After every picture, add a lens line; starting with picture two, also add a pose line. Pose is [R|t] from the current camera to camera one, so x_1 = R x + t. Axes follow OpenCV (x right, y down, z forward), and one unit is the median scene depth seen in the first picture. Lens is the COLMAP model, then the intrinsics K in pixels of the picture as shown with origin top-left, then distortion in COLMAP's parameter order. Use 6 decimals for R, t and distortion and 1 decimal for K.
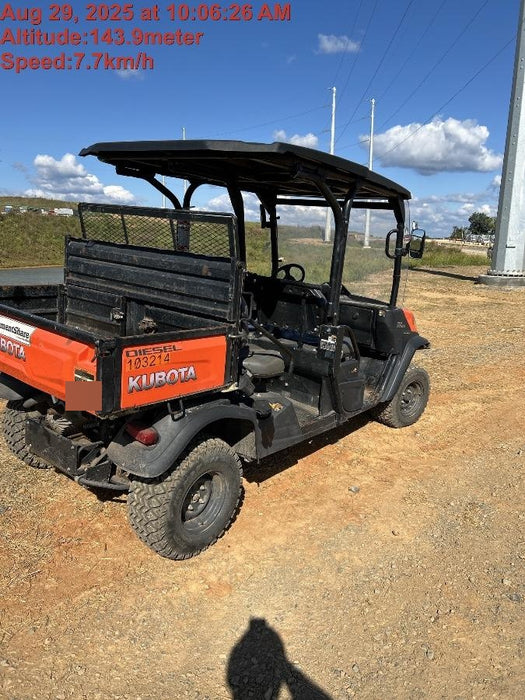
lens RADIAL K [[509.3, 0, 264.2], [0, 509.3, 345.2], [0, 0, 1]] dist [0.057047, -0.014447]
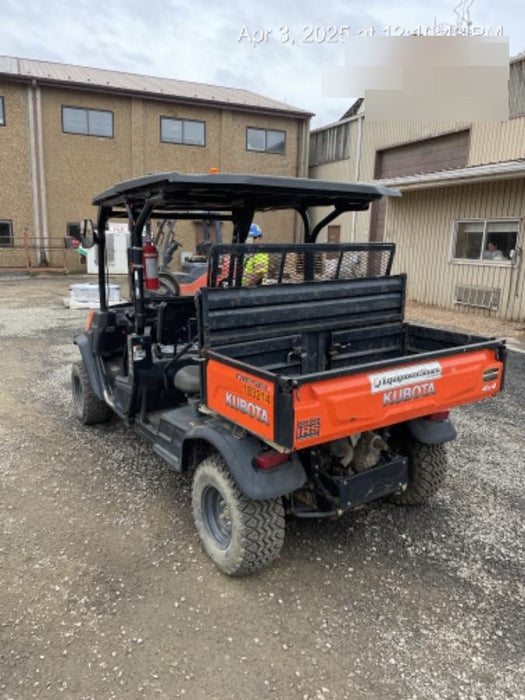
lens RADIAL K [[509.3, 0, 262.4], [0, 509.3, 351.5], [0, 0, 1]] dist [0.057047, -0.014447]
pose [[0.311970, -0.294169, 0.903404, -1.347552], [0.234019, 0.945356, 0.227016, -0.341959], [-0.920820, 0.140592, 0.363764, 0.802493]]
